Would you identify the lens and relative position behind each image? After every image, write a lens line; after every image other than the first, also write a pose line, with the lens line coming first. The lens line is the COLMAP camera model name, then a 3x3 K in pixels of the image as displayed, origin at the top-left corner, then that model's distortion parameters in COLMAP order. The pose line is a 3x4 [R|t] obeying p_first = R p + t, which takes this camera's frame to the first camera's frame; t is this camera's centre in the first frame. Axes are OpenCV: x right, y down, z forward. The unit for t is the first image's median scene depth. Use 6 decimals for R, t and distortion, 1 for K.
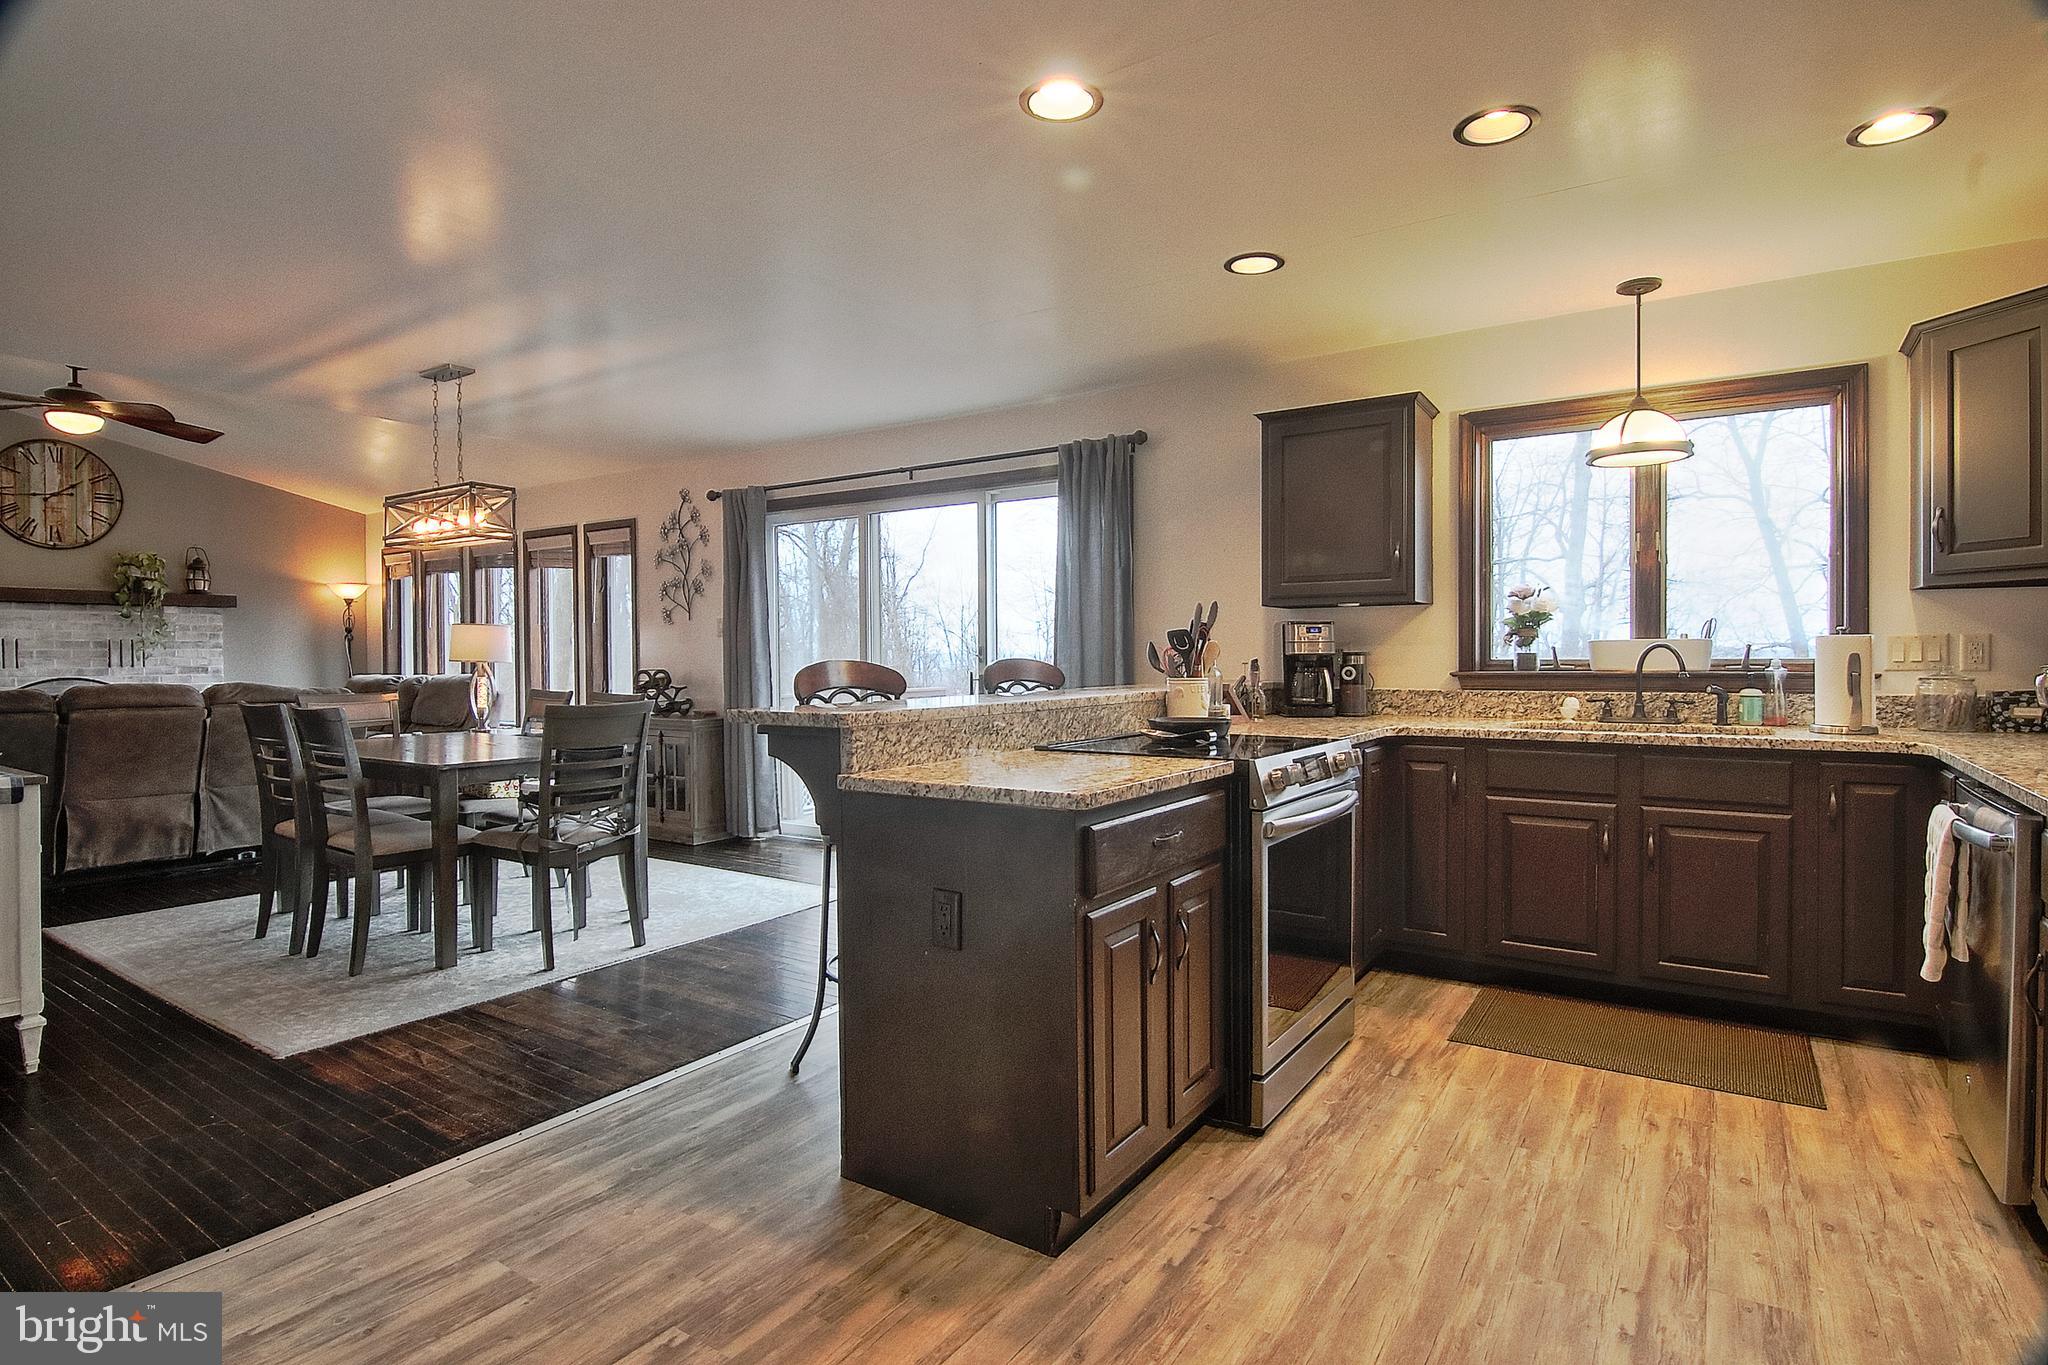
lens RADIAL K [[1038.3, 0, 1020.8], [0, 1038.3, 672.0], [0, 0, 1]] dist [-0.000610, -0.012706]
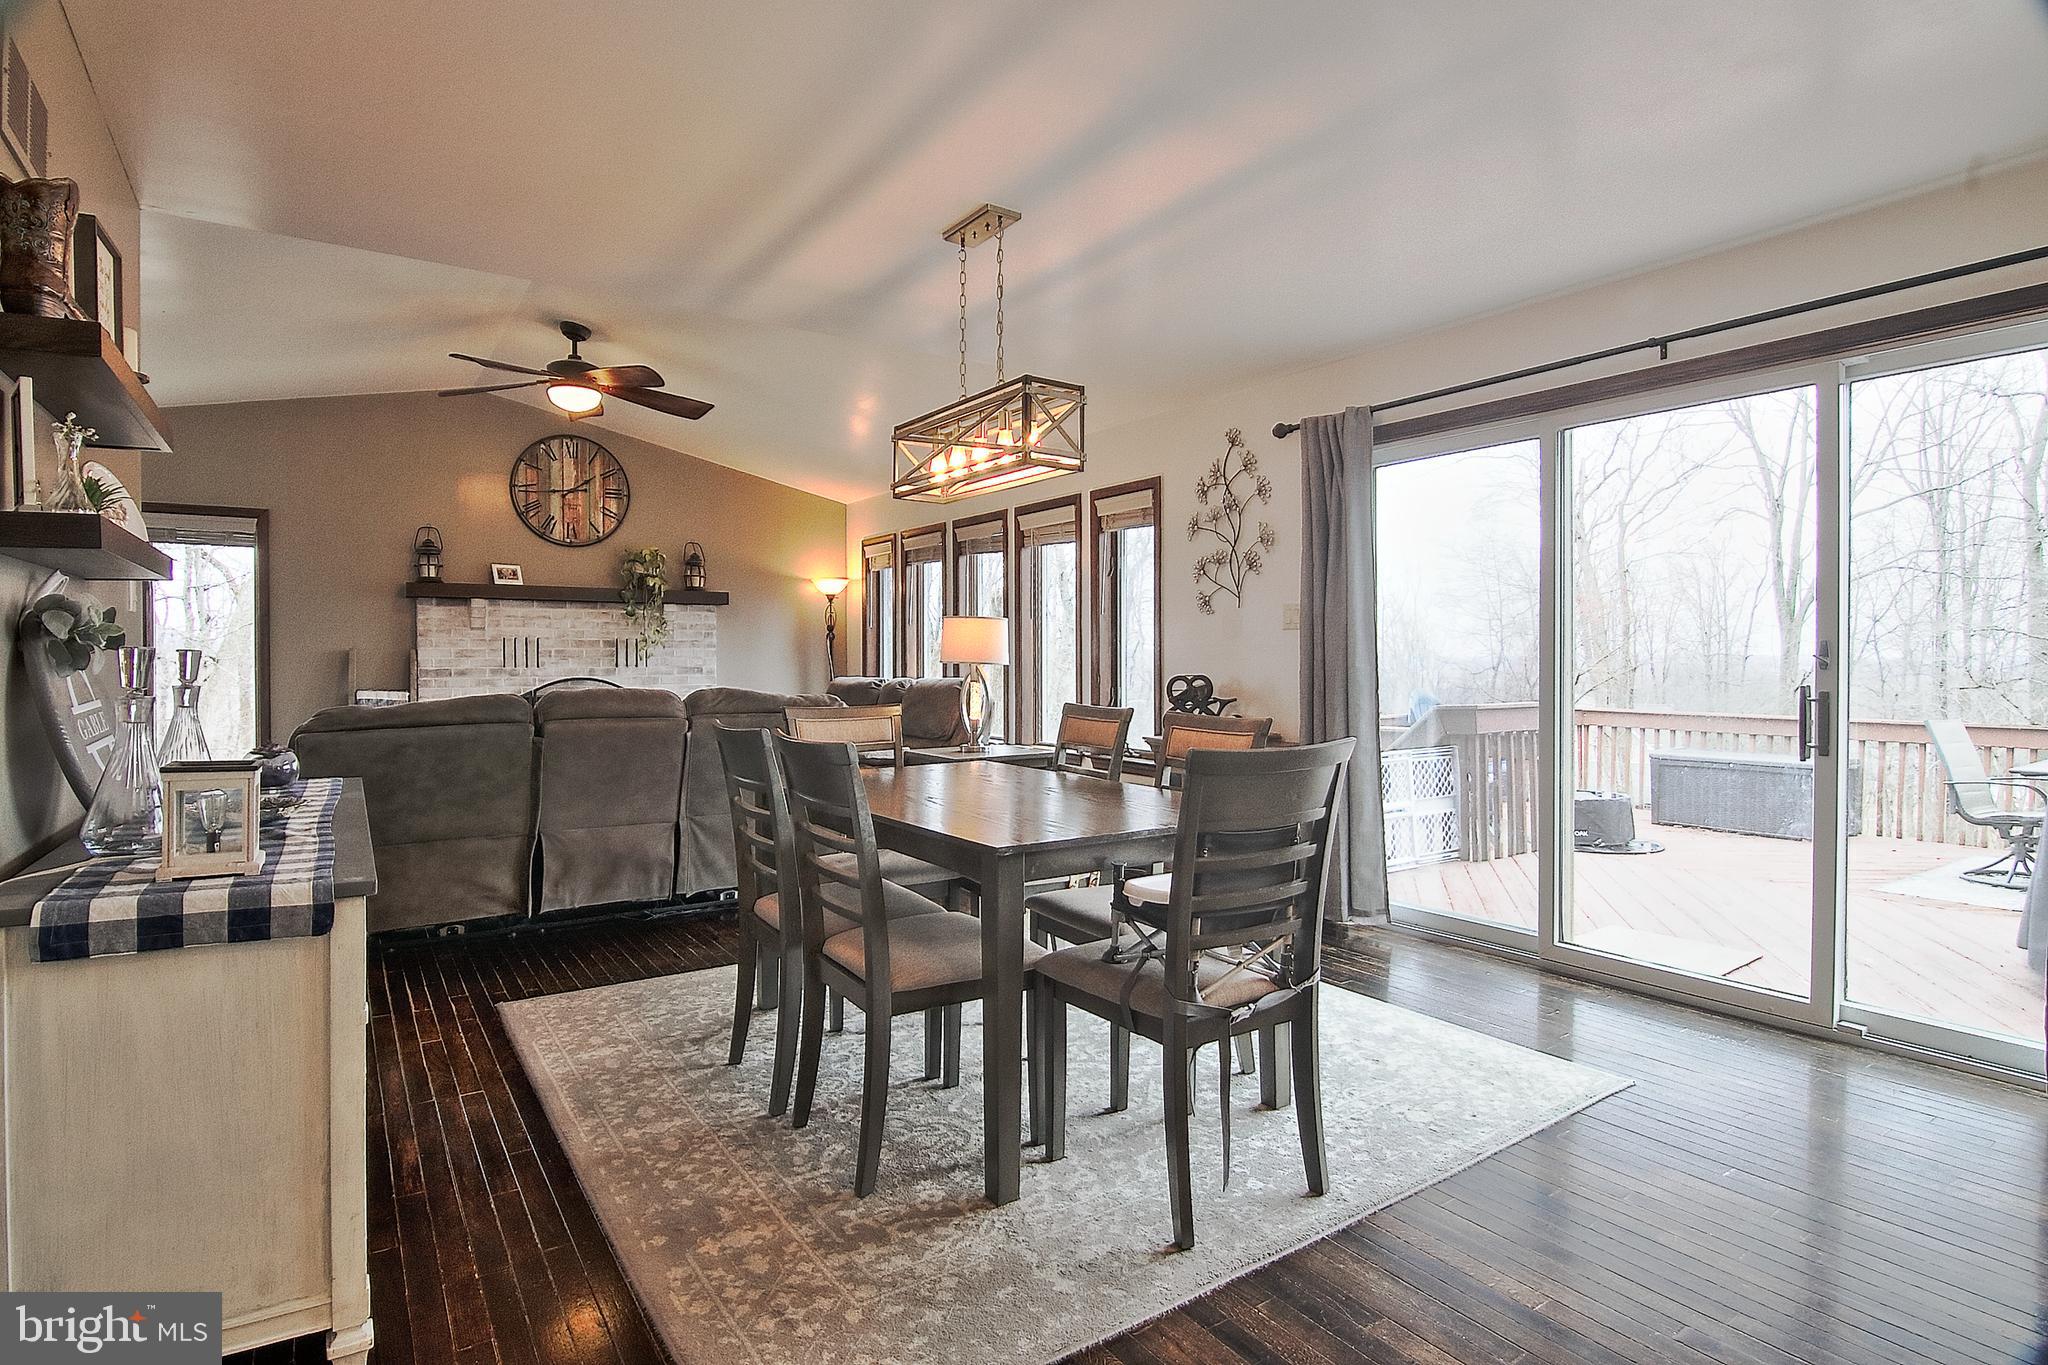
lens RADIAL K [[1038.3, 0, 1021.9], [0, 1038.3, 669.7], [0, 0, 1]] dist [-0.000610, -0.012706]
pose [[0.927959, 0.006716, -0.372621, -0.257233], [-0.008388, 0.999961, -0.002867, -0.004086], [0.372587, 0.005786, 0.927979, 0.363815]]
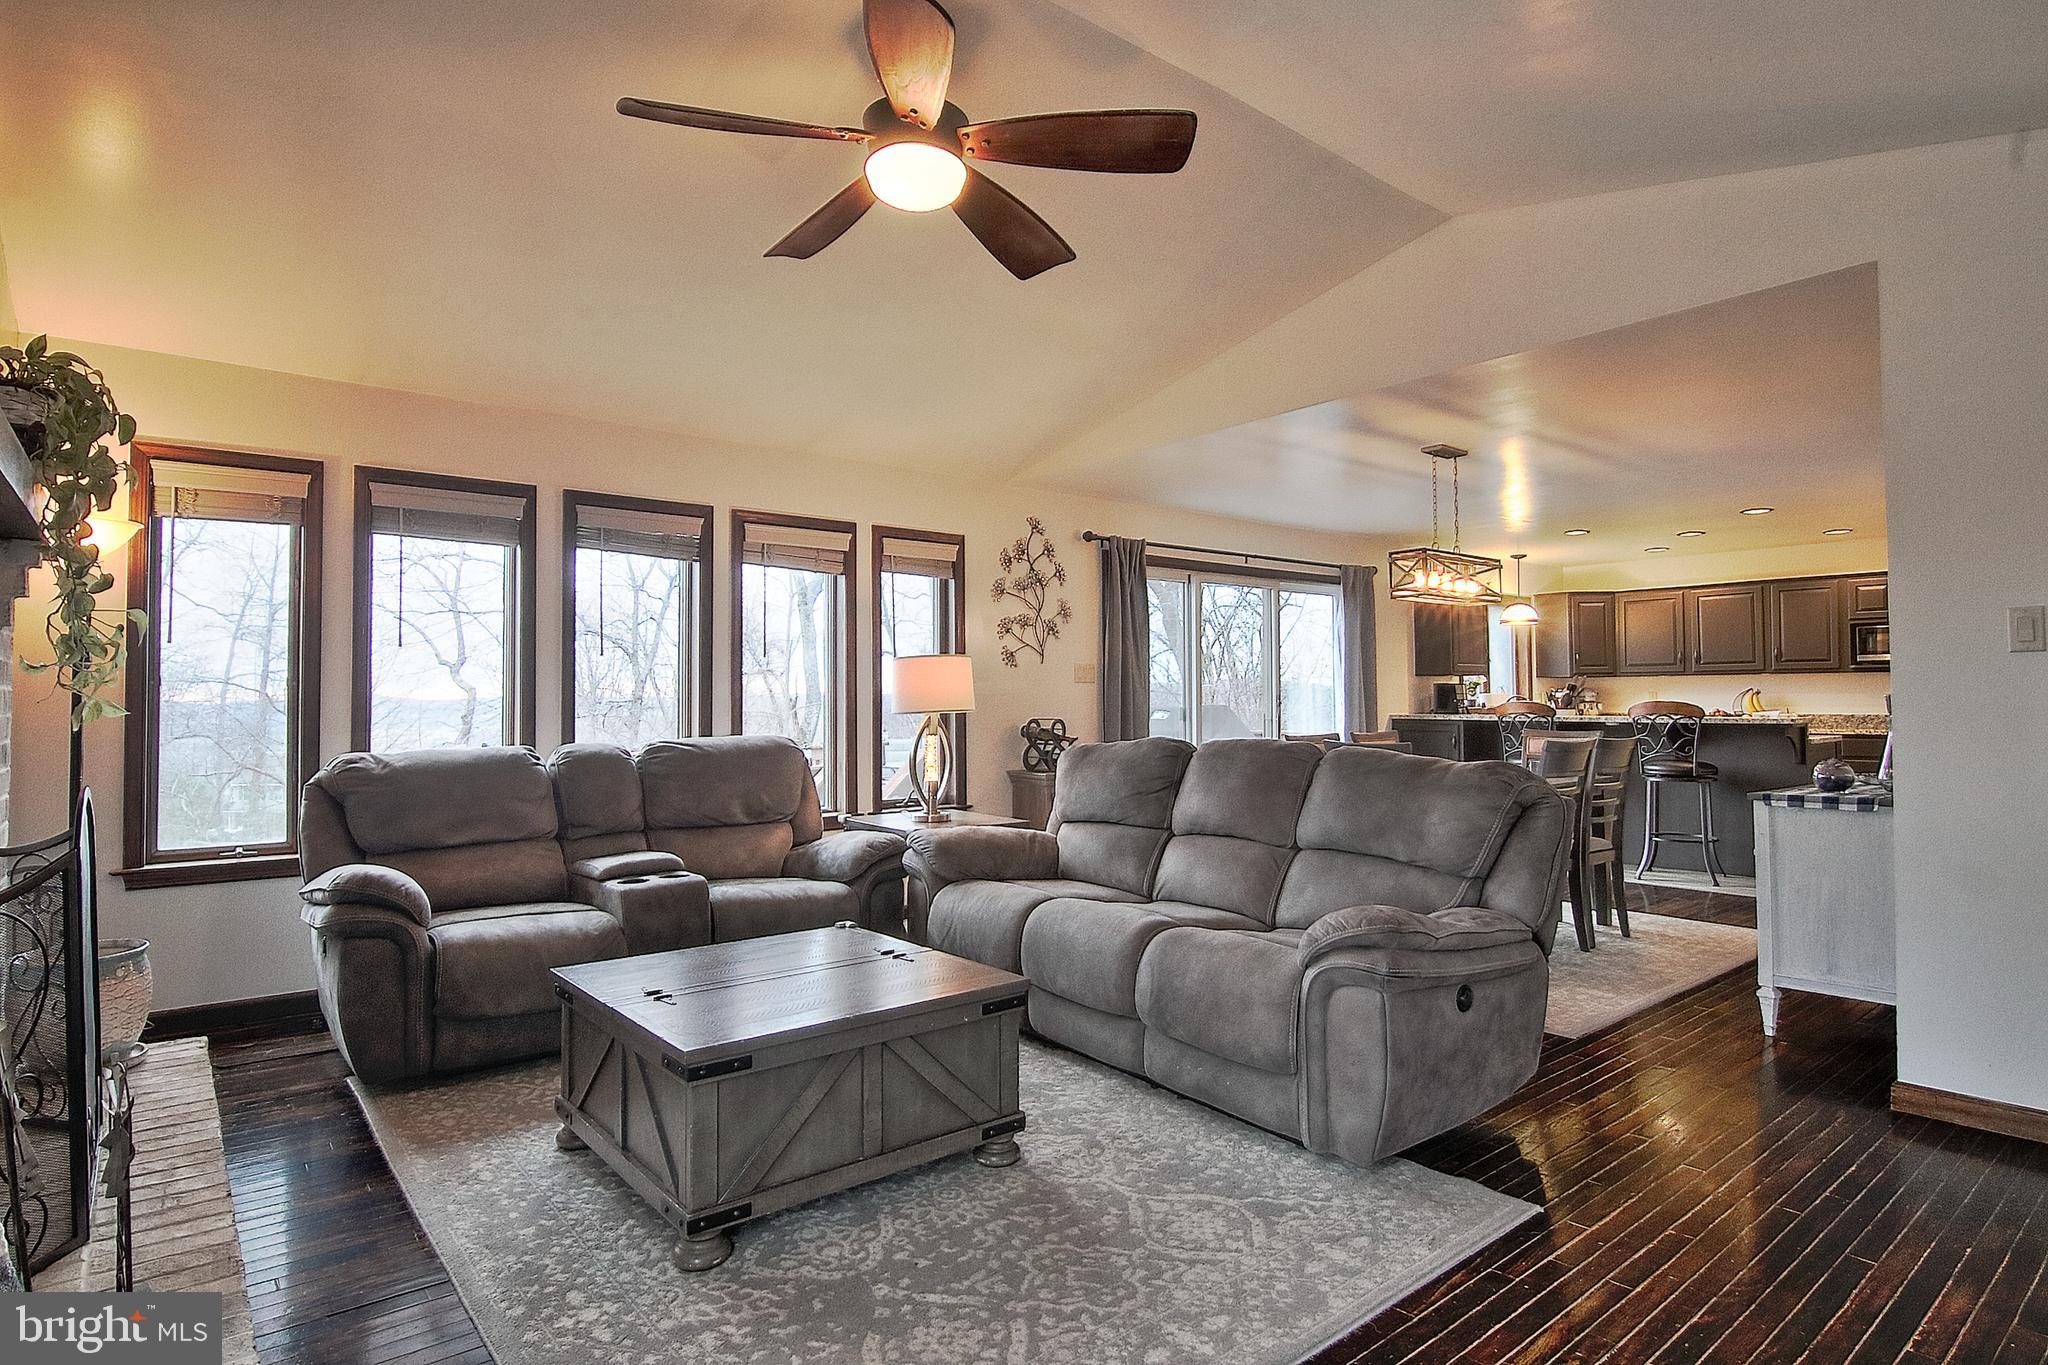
lens RADIAL K [[1076.4, 0, 1020.3], [0, 1076.4, 678.9], [0, 0, 1]] dist [-0.009743, -0.005093]
pose [[0.292785, 0.021315, 0.955941, -1.657949], [0.021781, 0.999343, -0.028954, -0.013792], [-0.955930, 0.029299, 0.292129, 1.015441]]
